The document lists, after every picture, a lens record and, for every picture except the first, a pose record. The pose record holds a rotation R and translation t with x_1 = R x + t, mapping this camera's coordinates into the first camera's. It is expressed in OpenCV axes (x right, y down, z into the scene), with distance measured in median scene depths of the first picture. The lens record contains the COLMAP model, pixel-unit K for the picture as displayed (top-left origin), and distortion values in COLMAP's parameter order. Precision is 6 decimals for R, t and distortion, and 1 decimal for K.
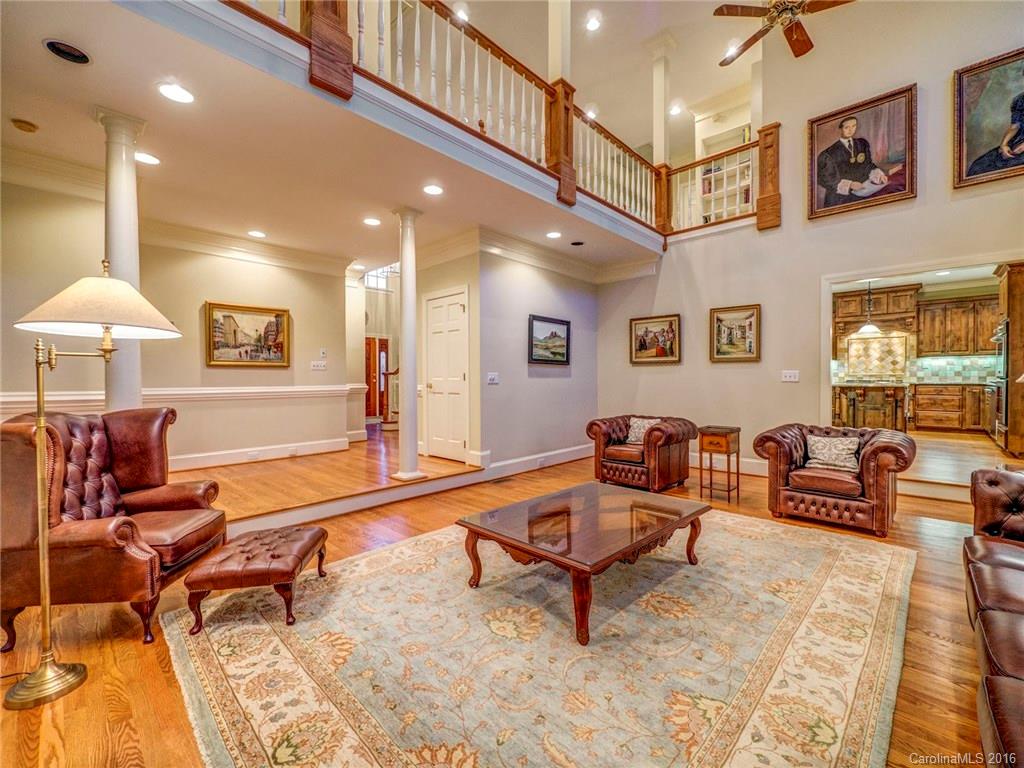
lens RADIAL K [[440.6, 0, 510.0], [0, 440.6, 381.7], [0, 0, 1]] dist [-0.004632, -0.000768]
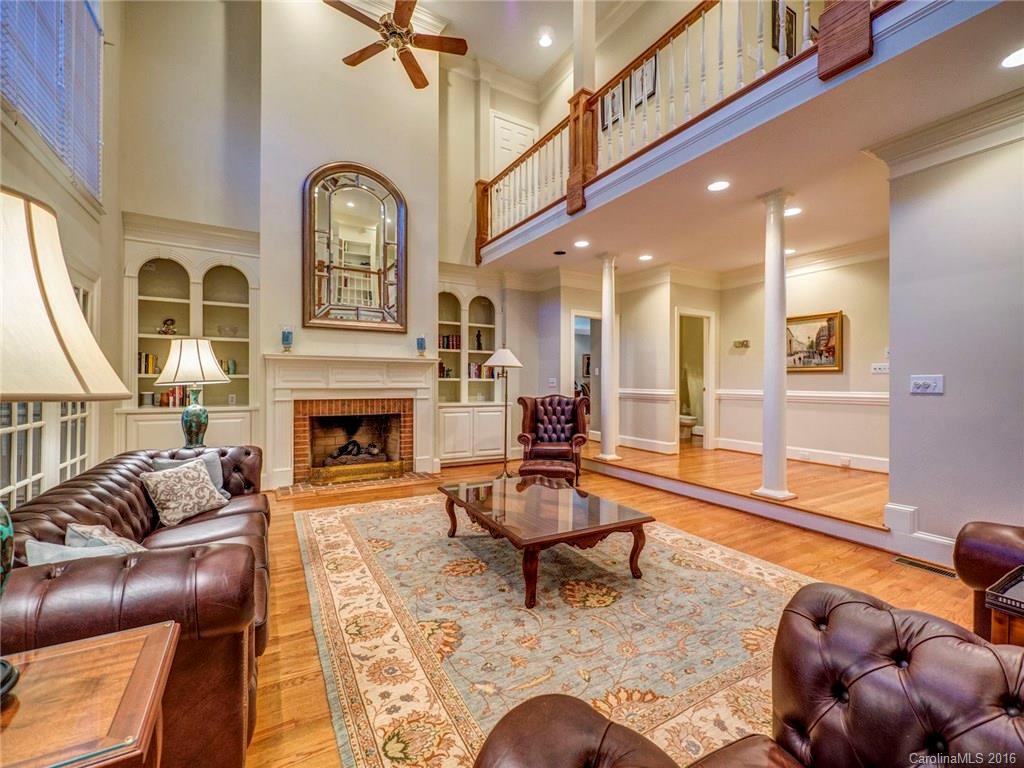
lens RADIAL K [[440.6, 0, 512.8], [0, 440.6, 383.3], [0, 0, 1]] dist [-0.004632, -0.000768]
pose [[-0.285302, 0.003821, -0.958430, 1.027808], [-0.011657, 0.999904, 0.007456, -0.010868], [0.958367, 0.013300, -0.285230, 1.011404]]
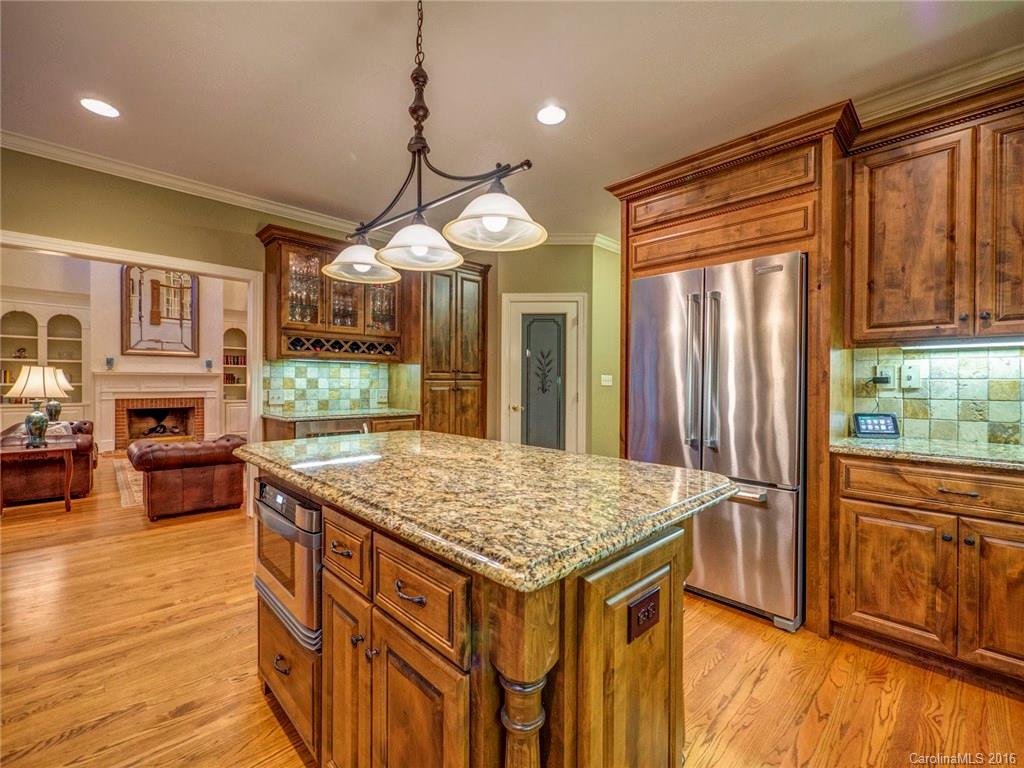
lens RADIAL K [[440.6, 0, 511.1], [0, 440.6, 383.3], [0, 0, 1]] dist [-0.004632, -0.000768]
pose [[-0.036779, 0.005086, -0.999310, 1.907235], [-0.012816, 0.999902, 0.005561, -0.051178], [0.999241, 0.013012, -0.036711, 1.901159]]
